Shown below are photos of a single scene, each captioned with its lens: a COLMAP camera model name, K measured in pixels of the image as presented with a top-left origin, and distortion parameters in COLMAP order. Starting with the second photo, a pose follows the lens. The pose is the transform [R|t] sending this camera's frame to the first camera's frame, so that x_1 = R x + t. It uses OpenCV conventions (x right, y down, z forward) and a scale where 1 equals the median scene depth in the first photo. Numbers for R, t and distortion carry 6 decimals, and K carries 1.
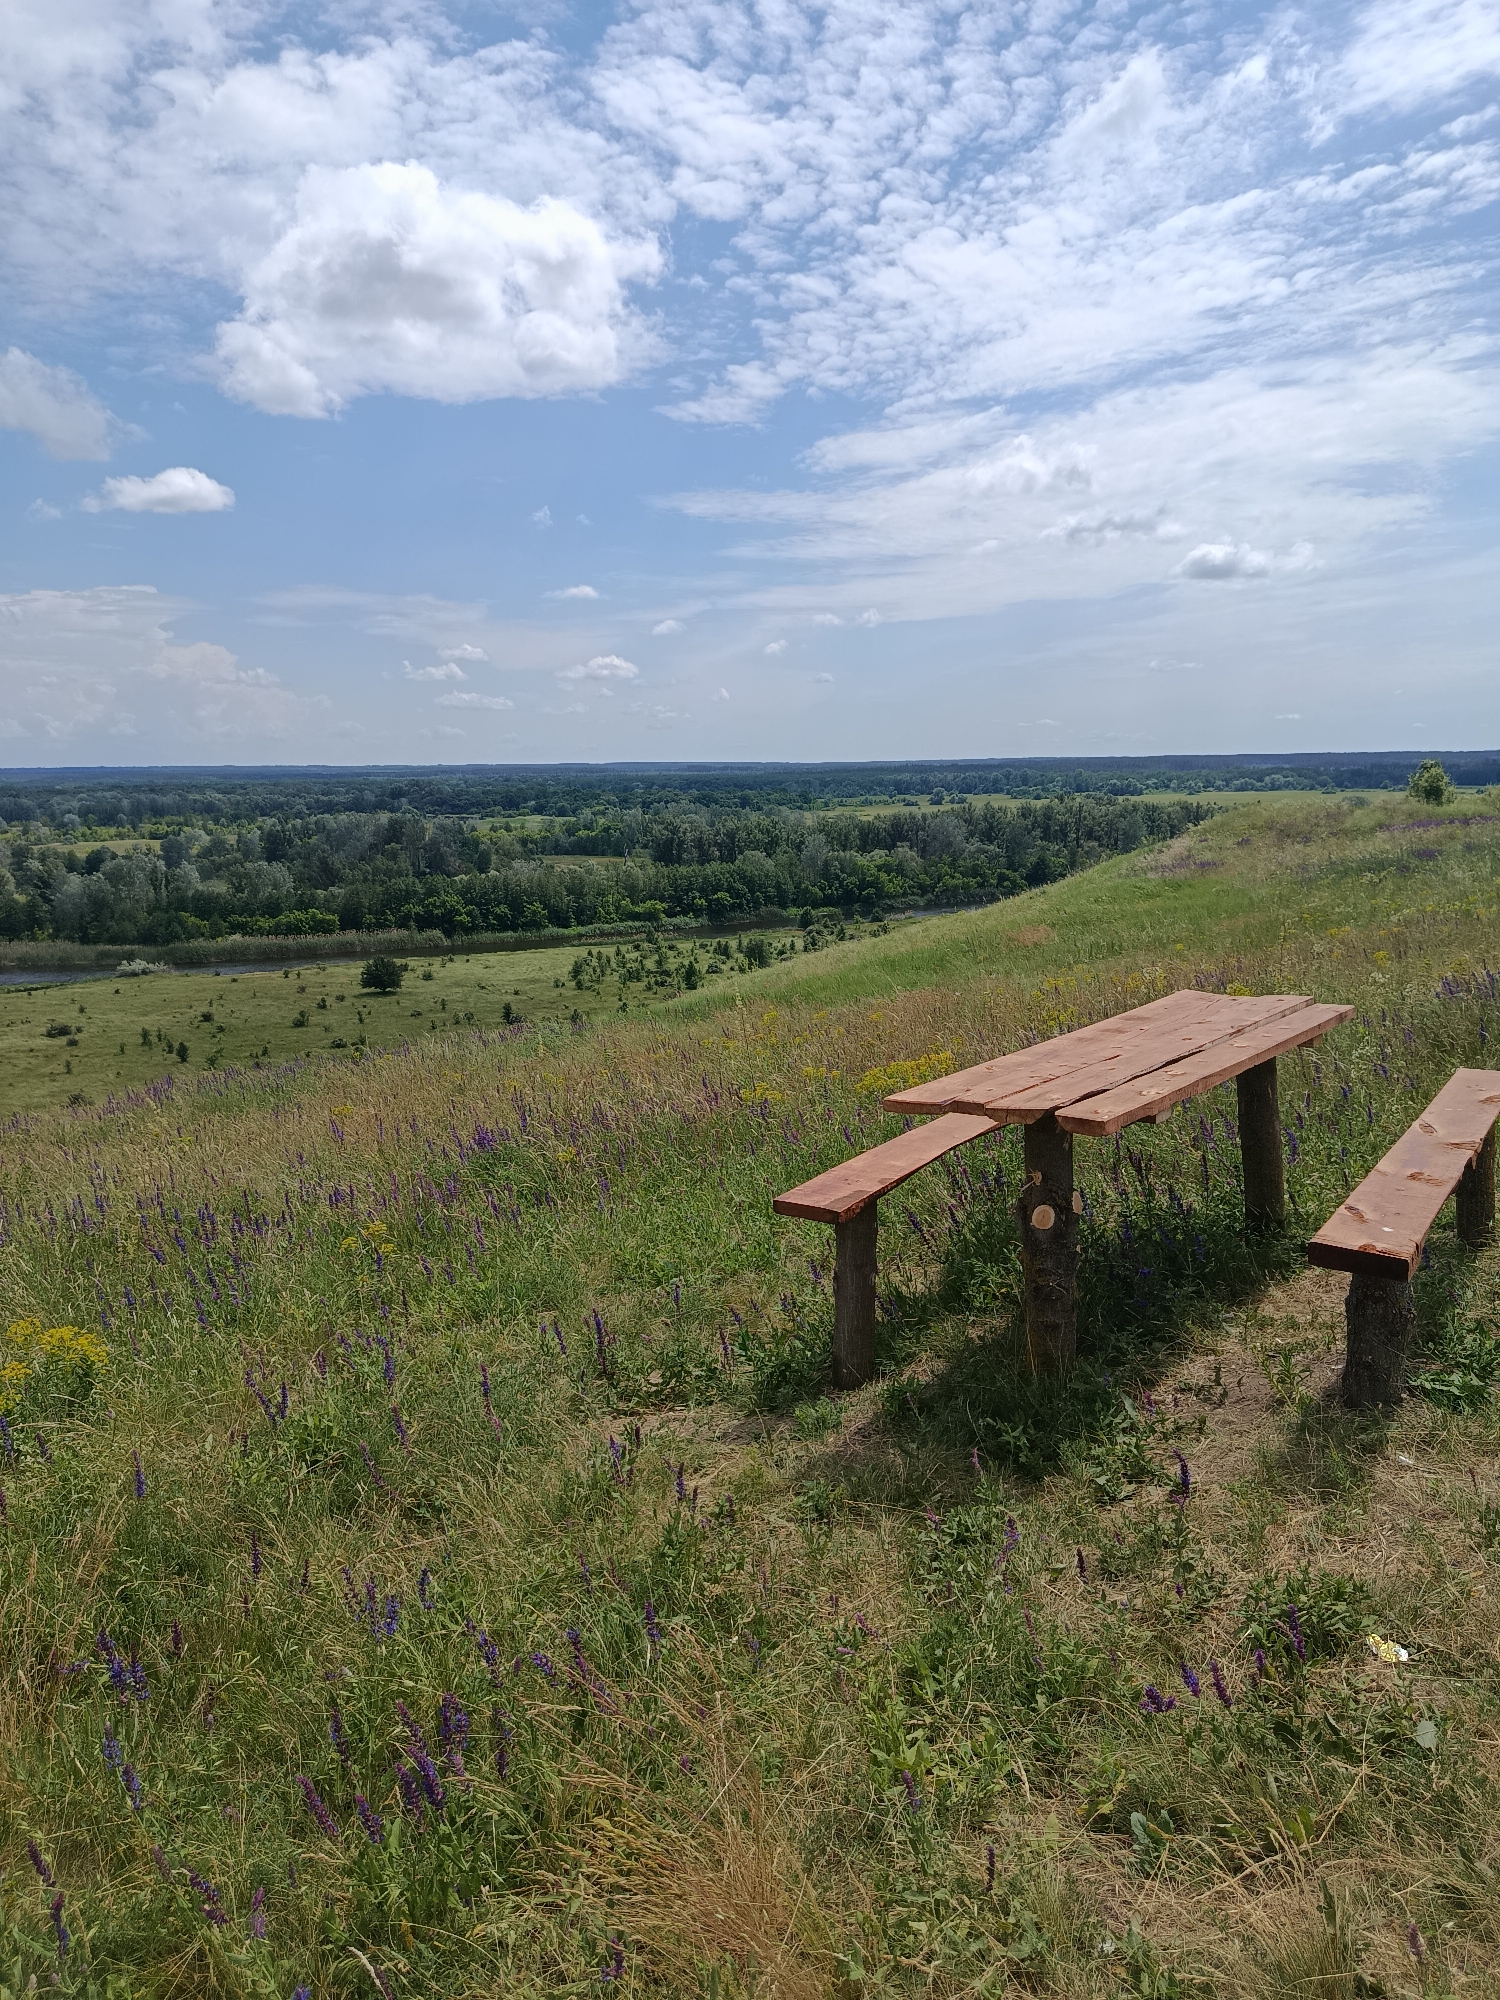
lens RADIAL K [[1345.1, 0, 750.0], [0, 1345.1, 1000.0], [0, 0, 1]] dist [0.078319, -0.166618]
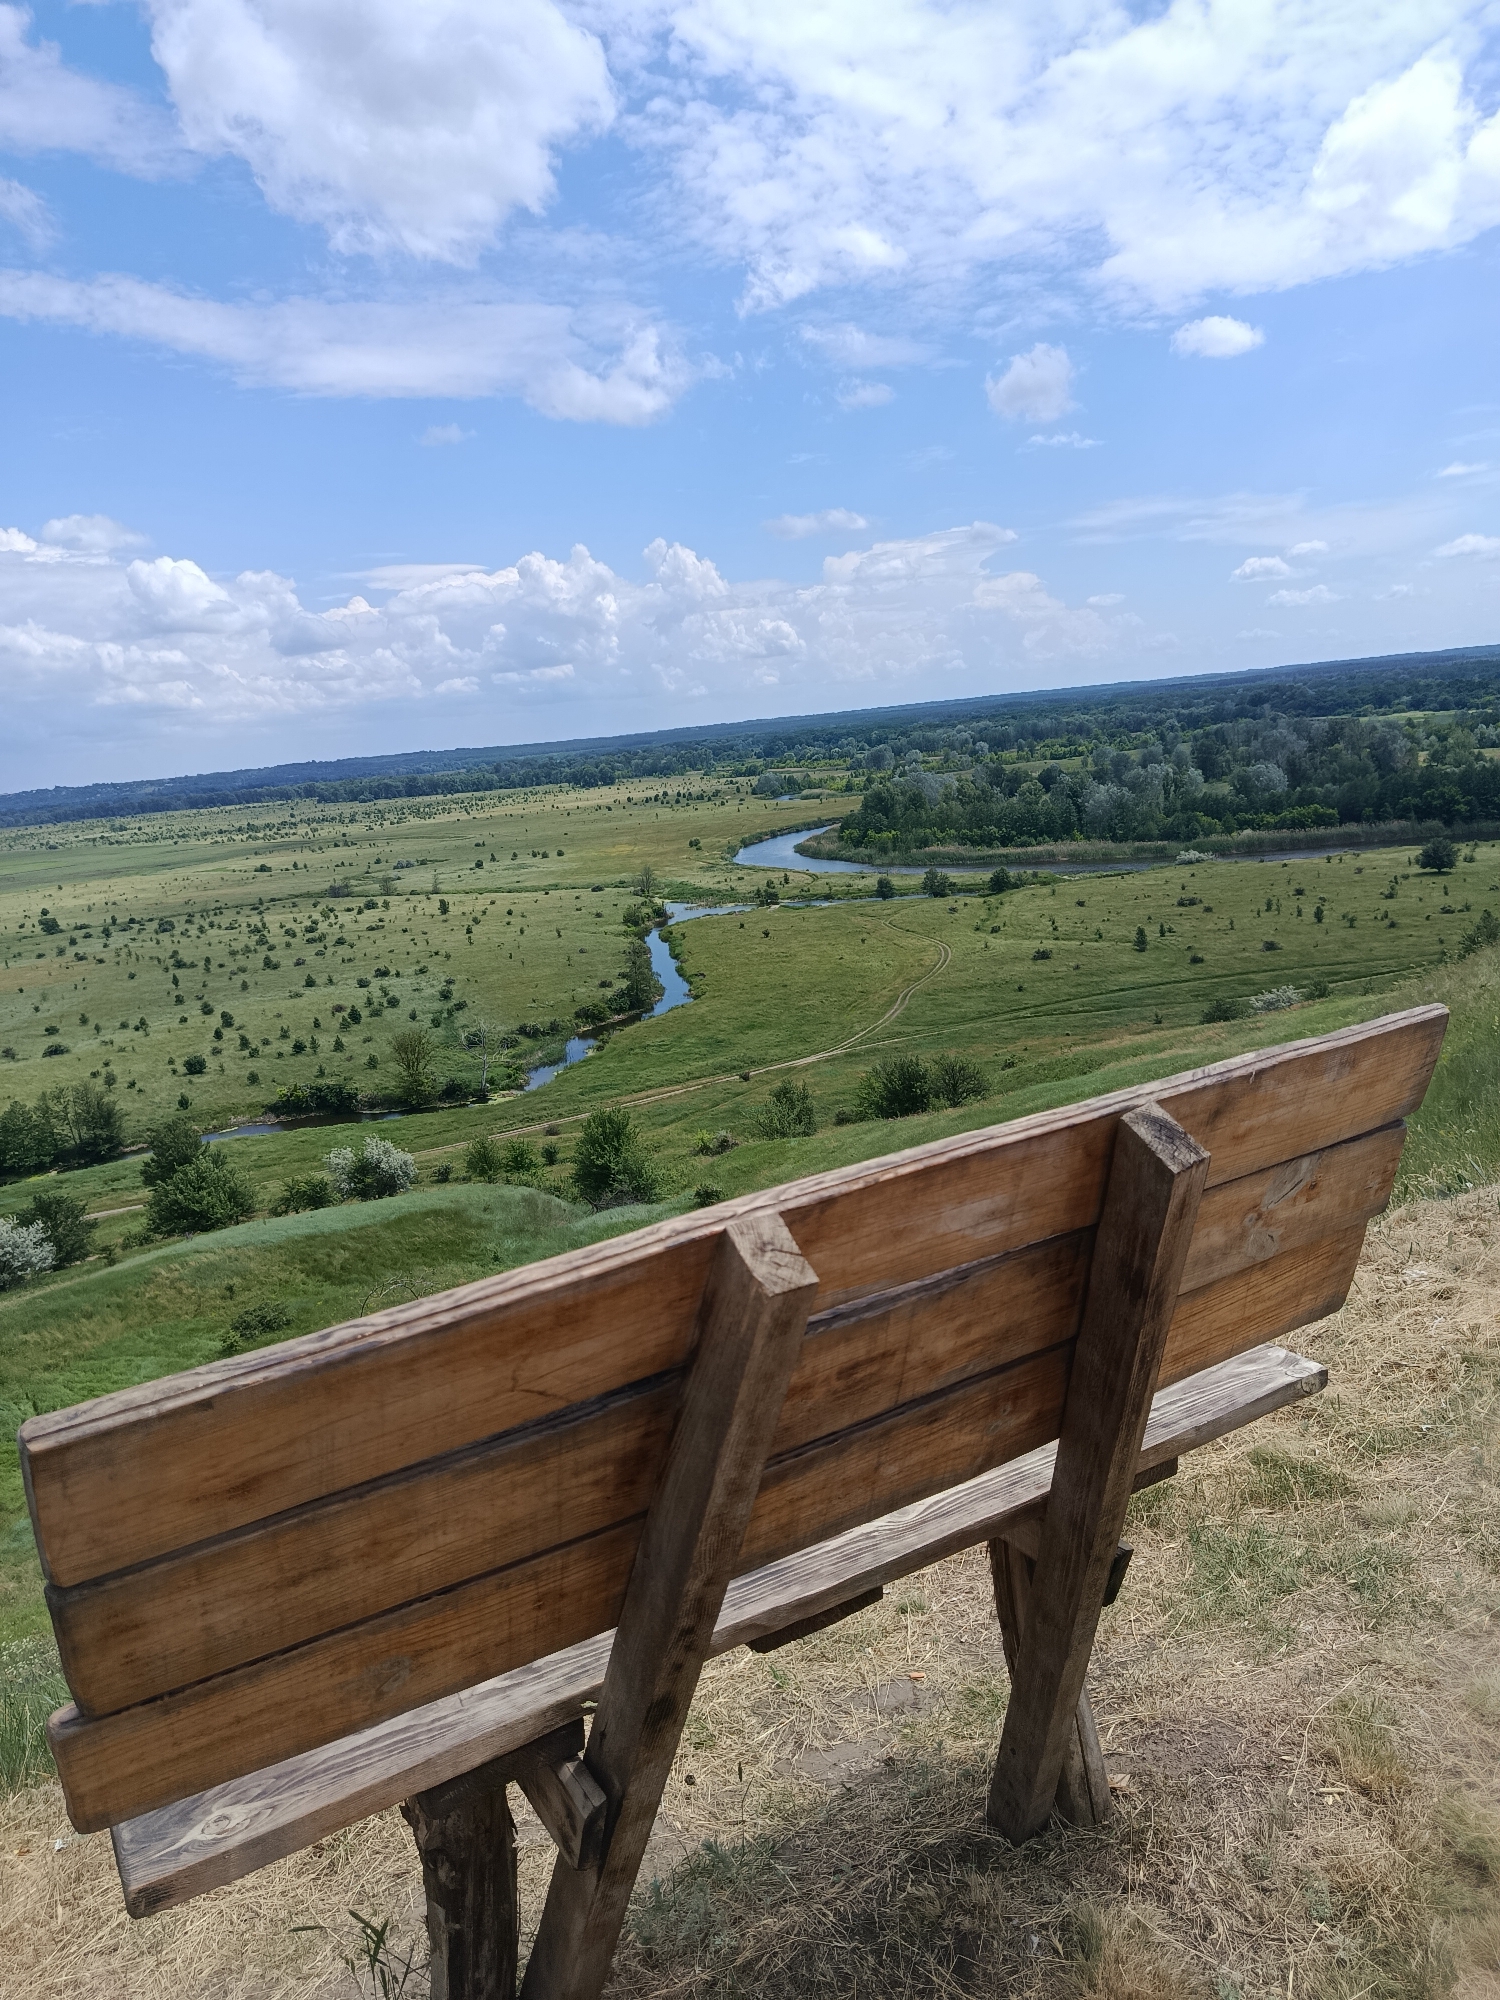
lens RADIAL K [[1345.1, 0, 750.0], [0, 1345.1, 1000.0], [0, 0, 1]] dist [0.078319, -0.166618]
pose [[0.844058, 0.035477, -0.535078, -0.106625], [-0.003105, 0.998116, 0.061280, 0.022909], [0.536243, -0.050063, 0.842577, -0.163815]]
